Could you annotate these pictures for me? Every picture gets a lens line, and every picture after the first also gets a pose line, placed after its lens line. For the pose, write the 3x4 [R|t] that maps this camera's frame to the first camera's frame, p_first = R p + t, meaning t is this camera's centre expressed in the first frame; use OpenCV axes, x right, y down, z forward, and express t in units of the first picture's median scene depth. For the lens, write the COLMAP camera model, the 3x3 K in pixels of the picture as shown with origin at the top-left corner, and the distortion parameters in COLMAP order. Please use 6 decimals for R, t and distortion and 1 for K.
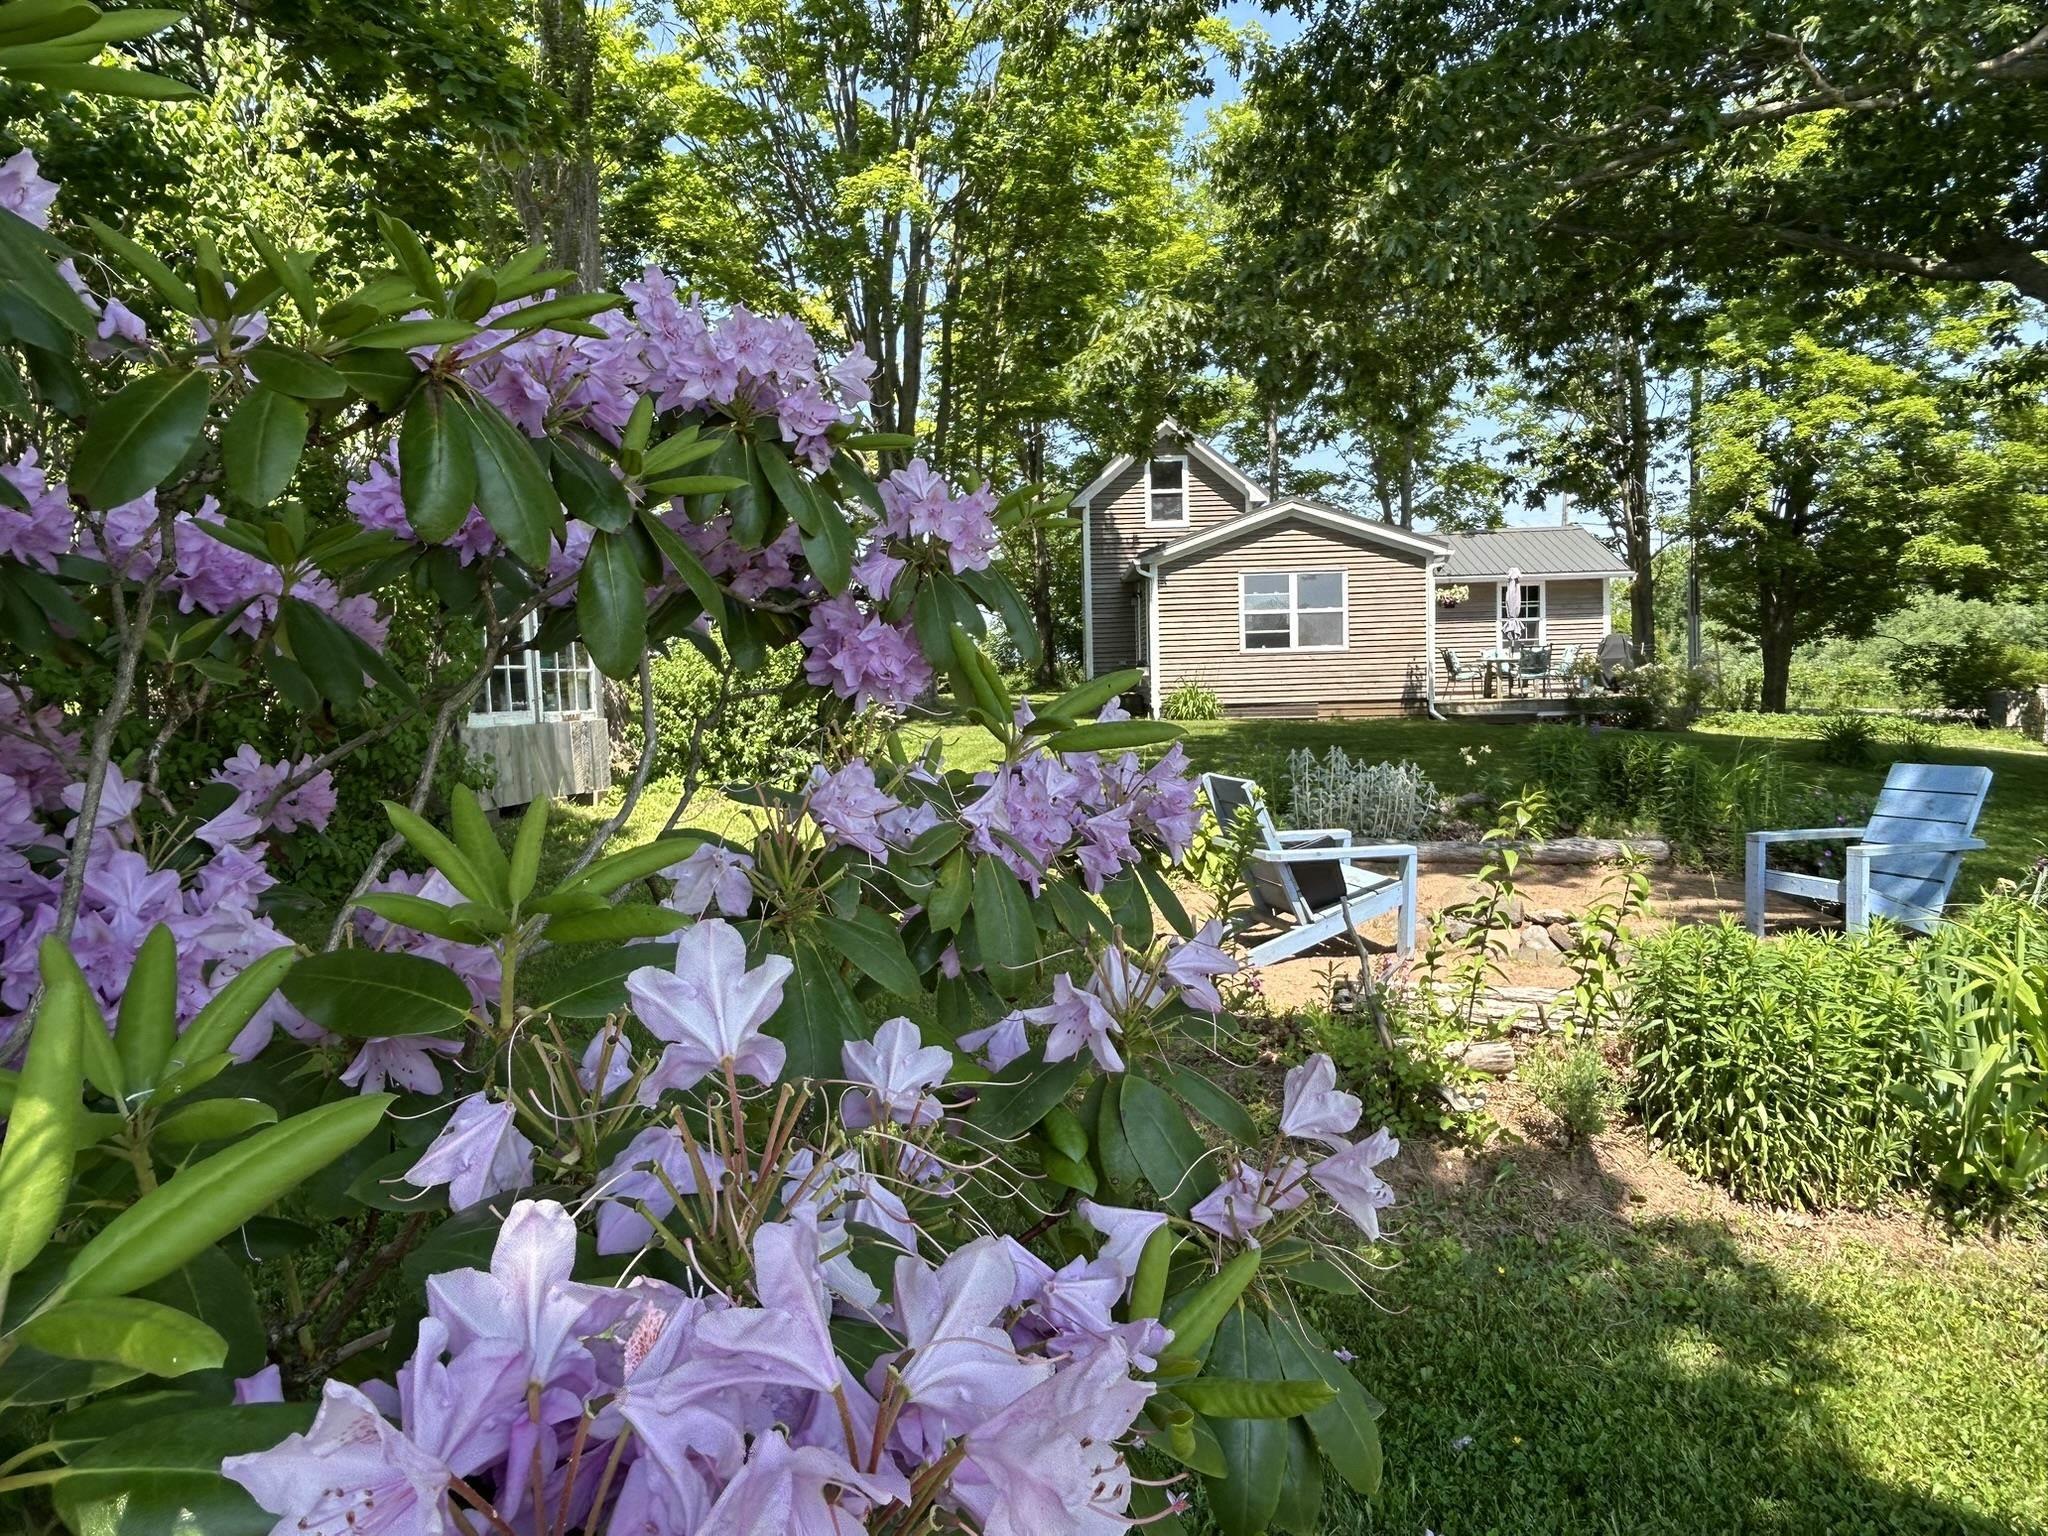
lens RADIAL K [[1289.1, 0, 1020.3], [0, 1289.1, 784.1], [0, 0, 1]] dist [-0.001528, 0.002812]
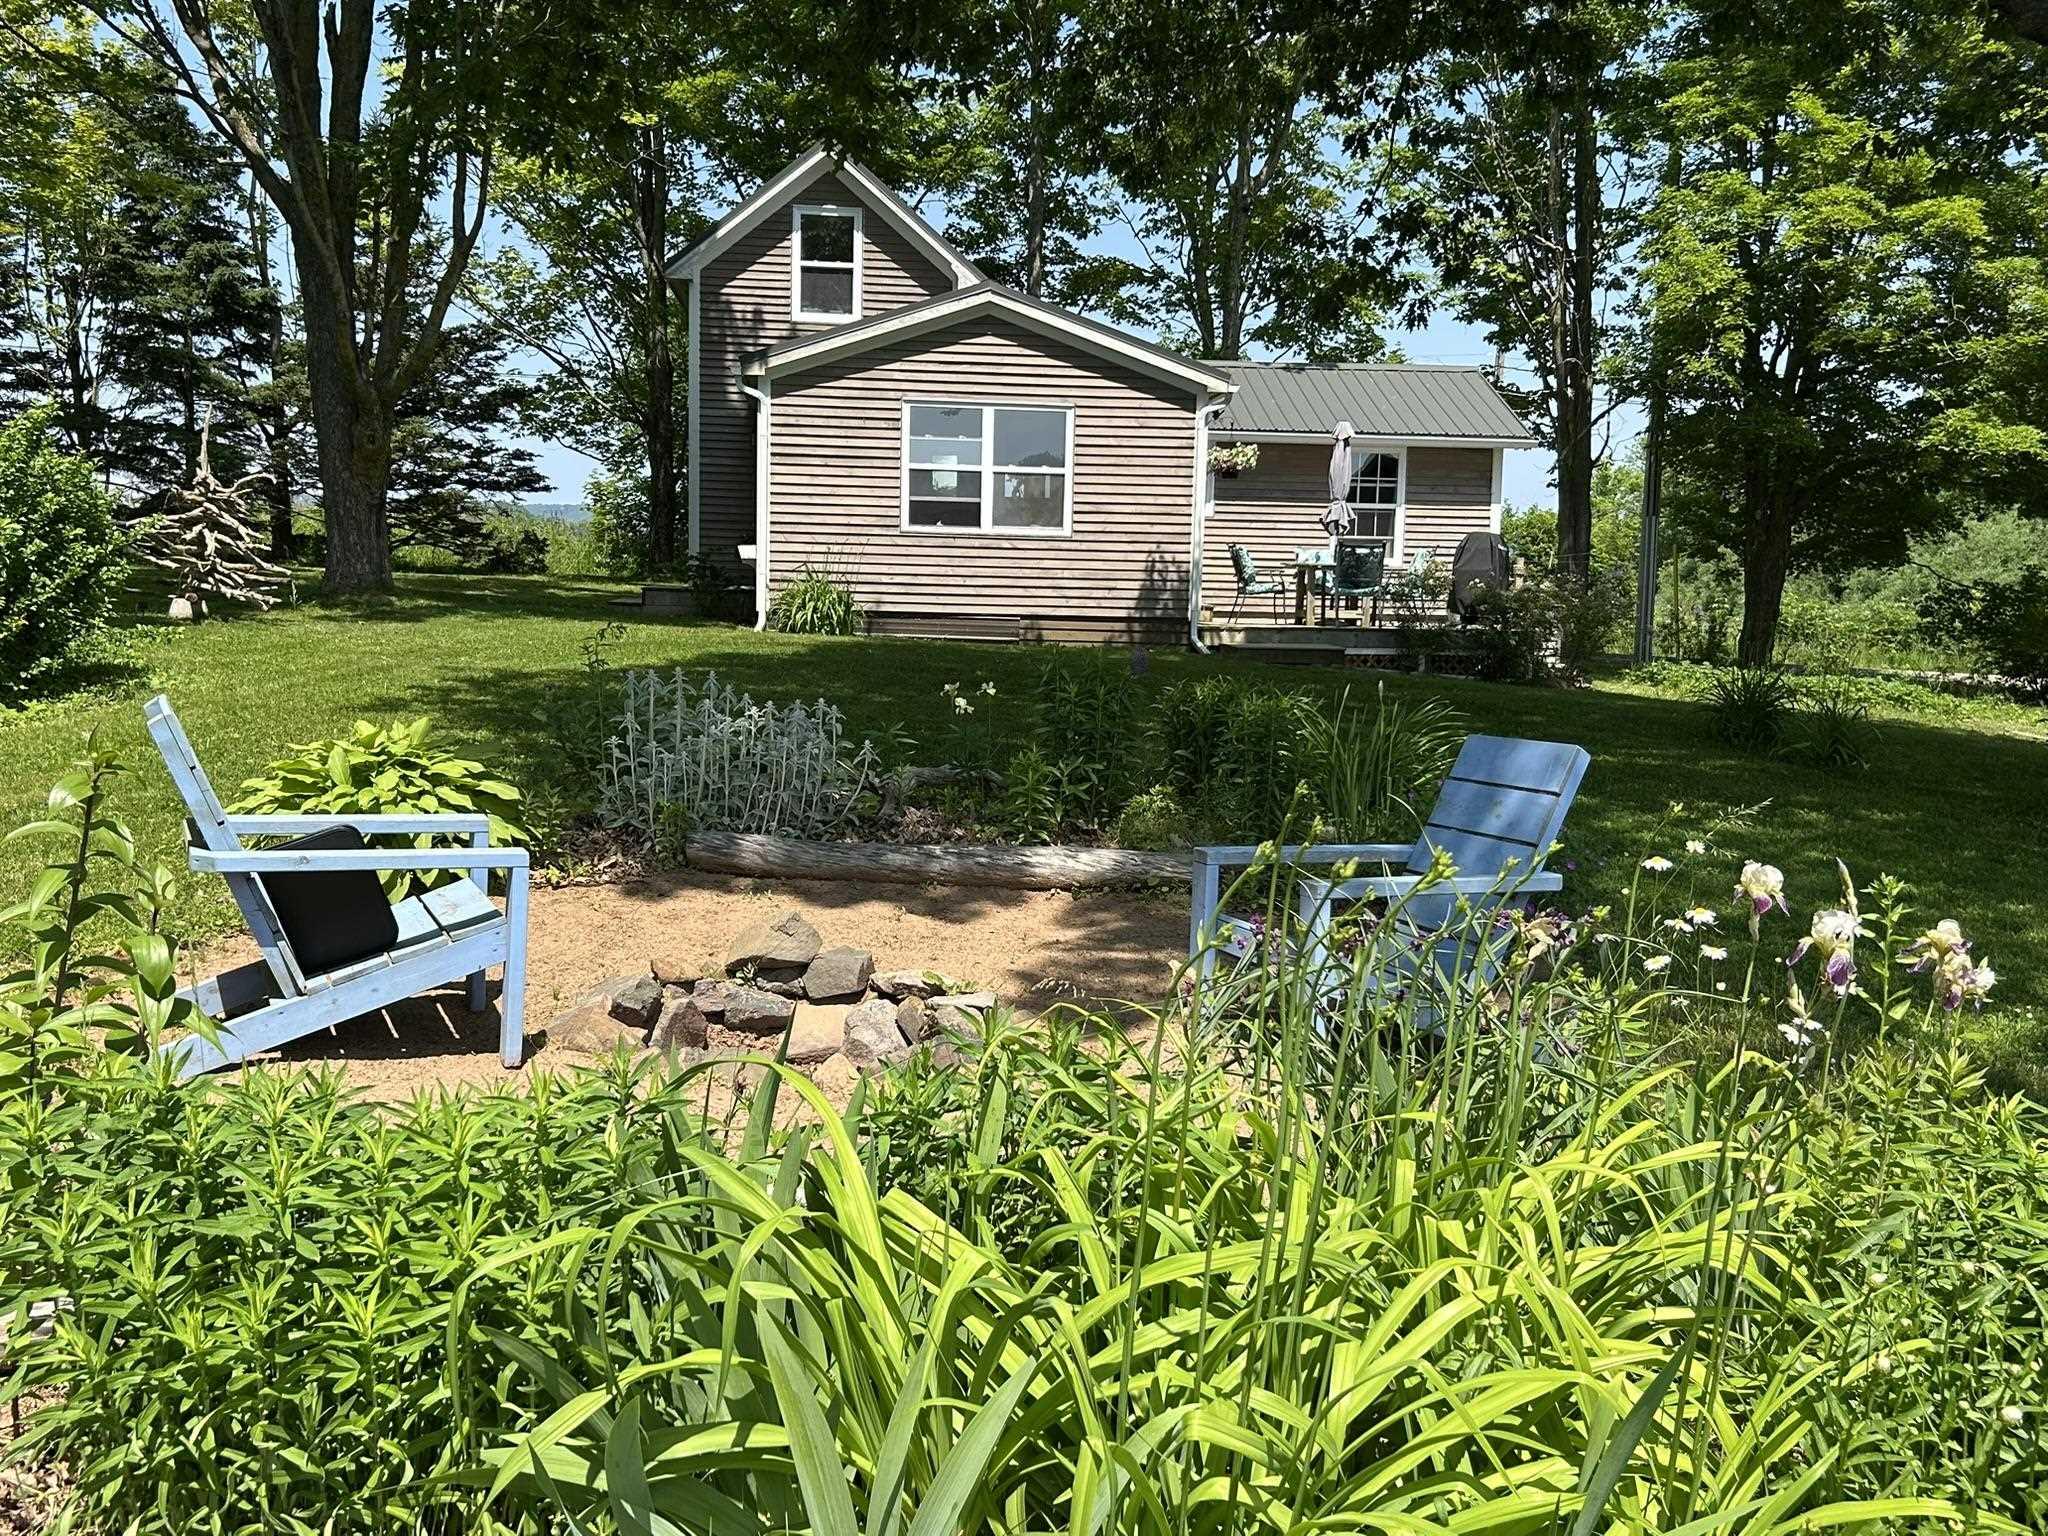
lens RADIAL K [[1972.7, 0, 1032.1], [0, 1972.7, 779.2], [0, 0, 1]] dist [0.071253, 0.000000]
pose [[0.989245, 0.038093, 0.141224, 0.089381], [-0.040889, 0.999020, 0.016952, -0.000653], [-0.140439, -0.022545, 0.989833, 0.038676]]
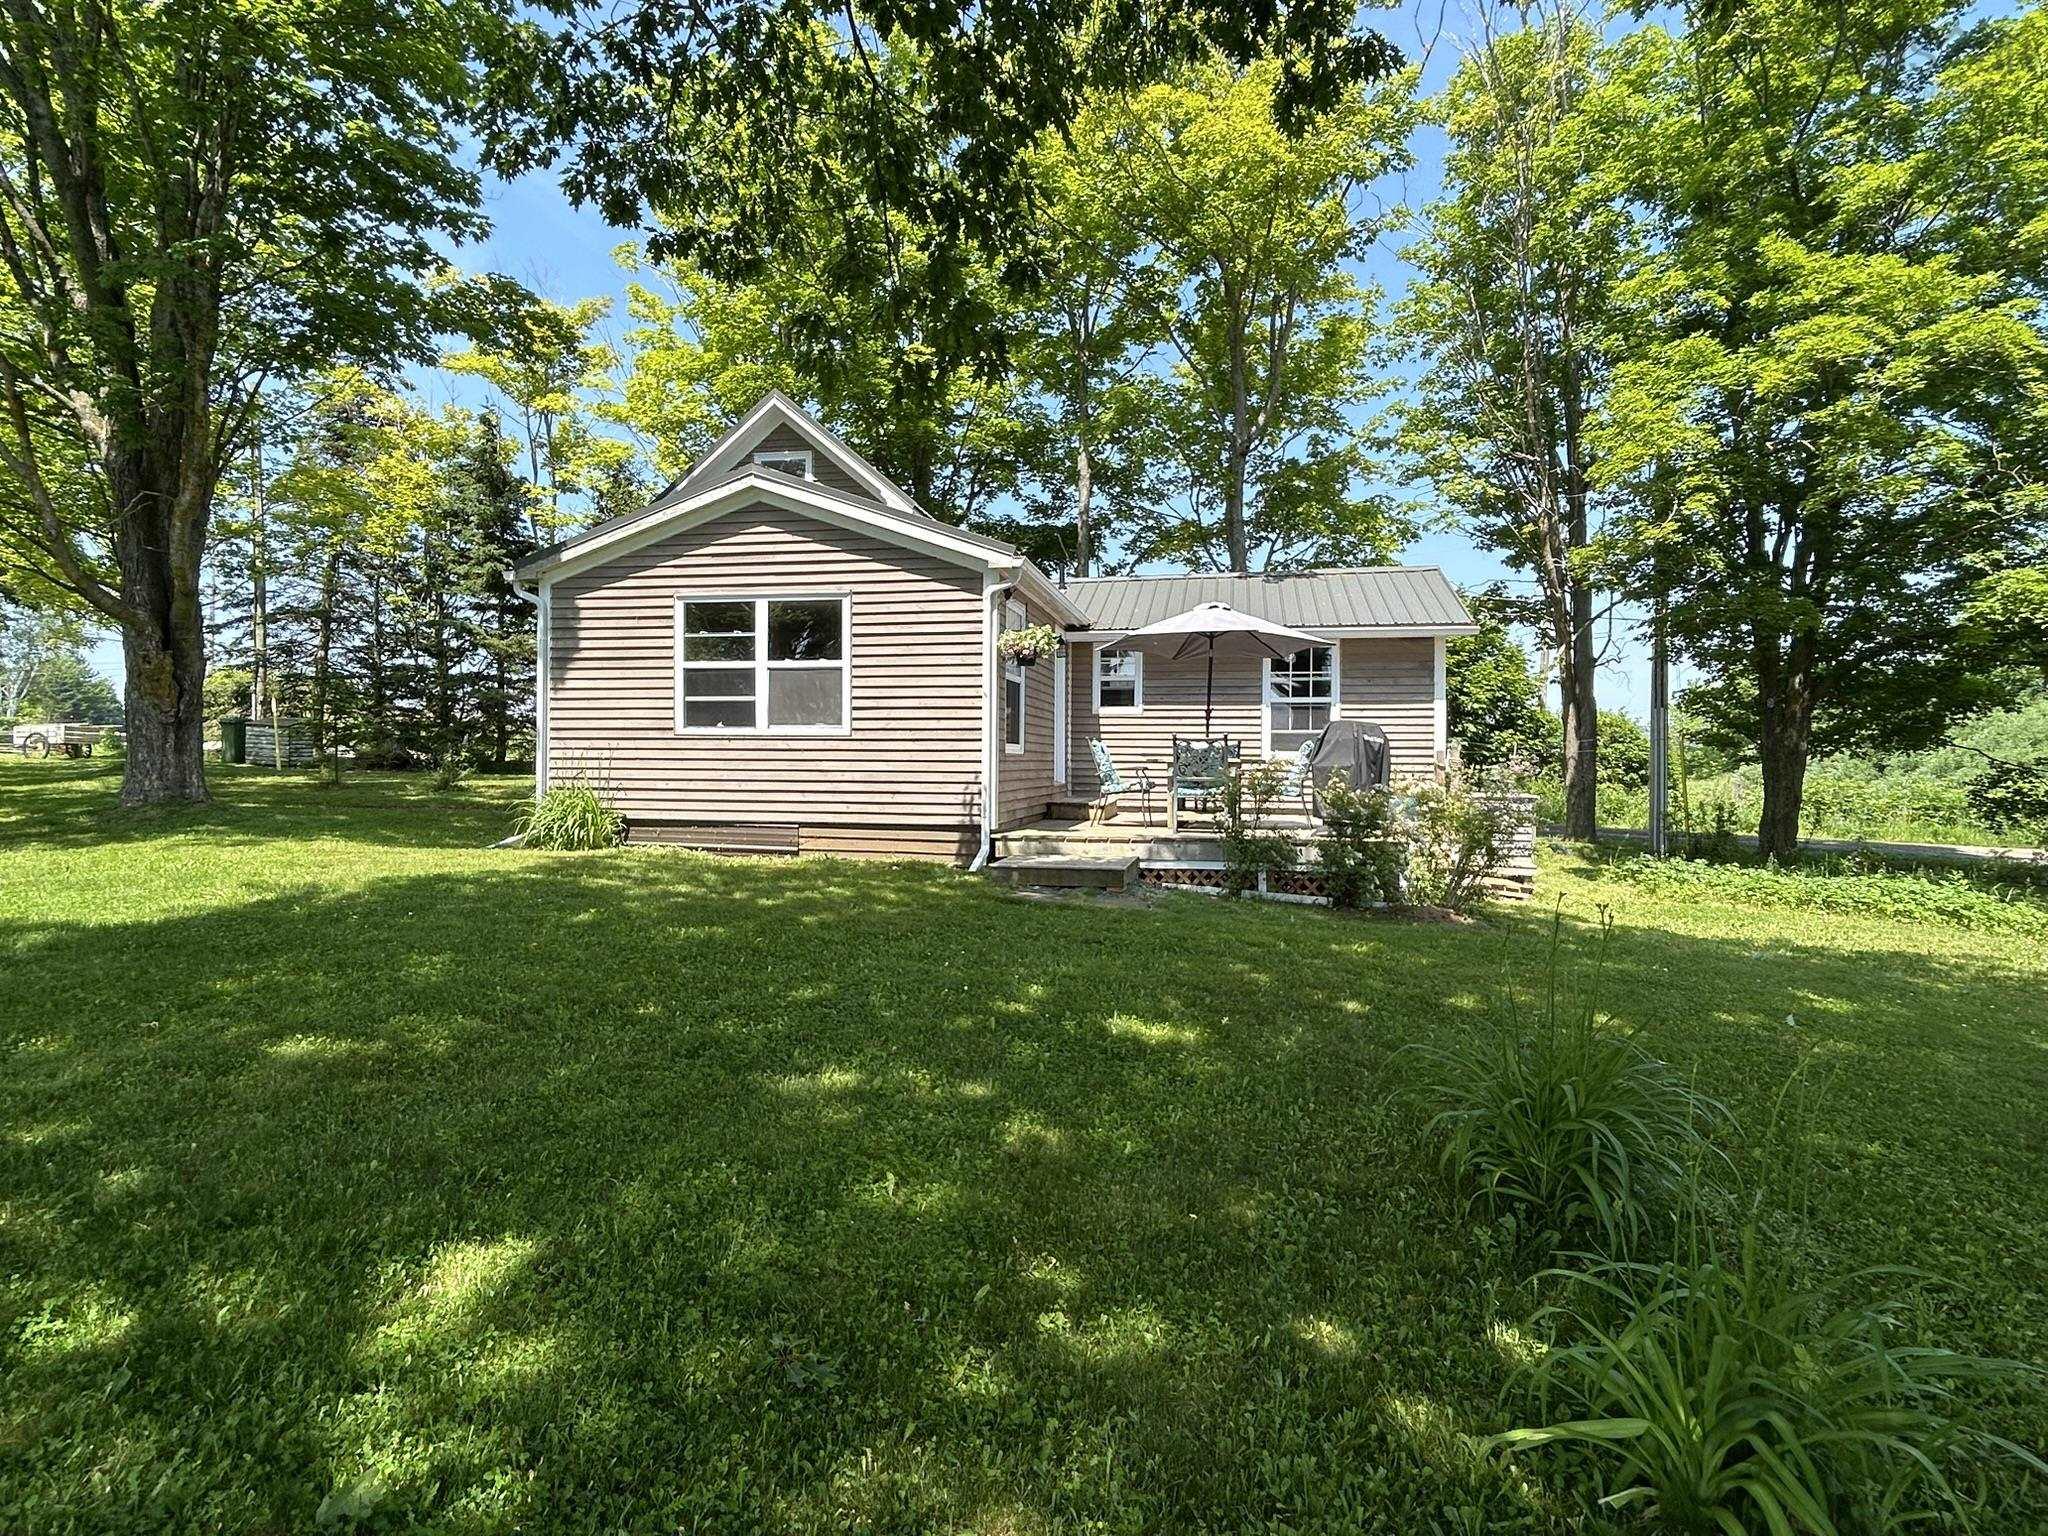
lens RADIAL K [[1088.8, 0, 1015.0], [0, 1088.8, 780.7], [0, 0, 1]] dist [0.008243, 0.001245]
pose [[0.987654, 0.037889, -0.151998, 0.343947], [-0.047285, 0.997156, -0.058688, -0.050793], [0.149342, 0.065151, 0.986637, 0.463813]]
